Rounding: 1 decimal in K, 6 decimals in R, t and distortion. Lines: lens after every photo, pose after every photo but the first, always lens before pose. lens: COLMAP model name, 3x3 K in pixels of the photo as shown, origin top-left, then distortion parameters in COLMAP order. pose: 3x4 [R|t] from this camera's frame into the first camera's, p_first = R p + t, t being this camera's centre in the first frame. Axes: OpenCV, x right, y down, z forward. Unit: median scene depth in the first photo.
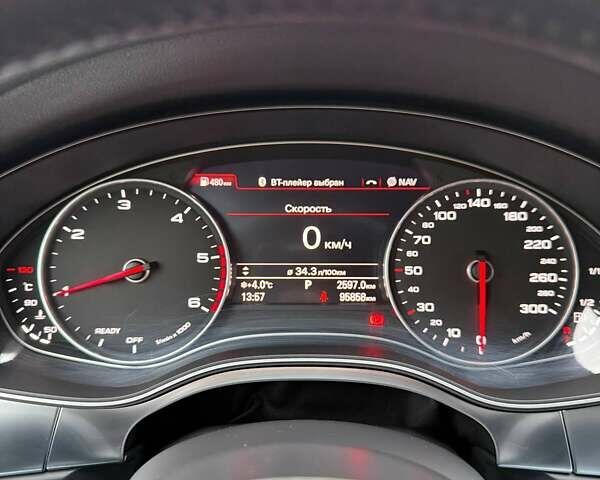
lens RADIAL K [[568.0, 0, 300.0], [0, 568.0, 240.0], [0, 0, 1]] dist [0.172454, -0.341204]
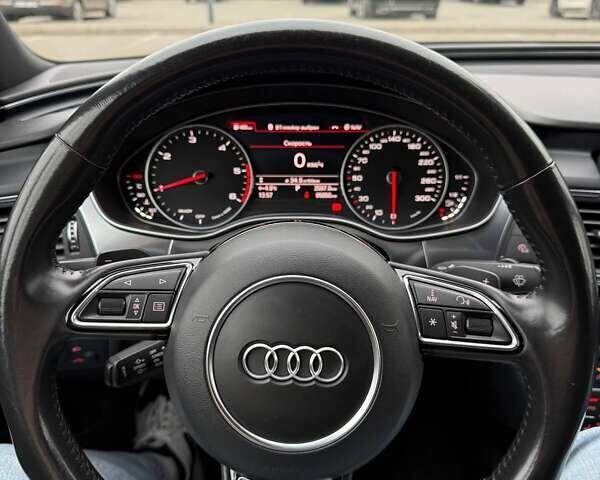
lens RADIAL K [[568.0, 0, 300.0], [0, 568.0, 240.0], [0, 0, 1]] dist [0.172454, -0.341204]
pose [[0.999974, -0.000148, 0.007279, 0.009459], [-0.000333, 0.997822, 0.065960, 0.127835], [-0.007272, -0.065961, 0.997796, -0.761542]]
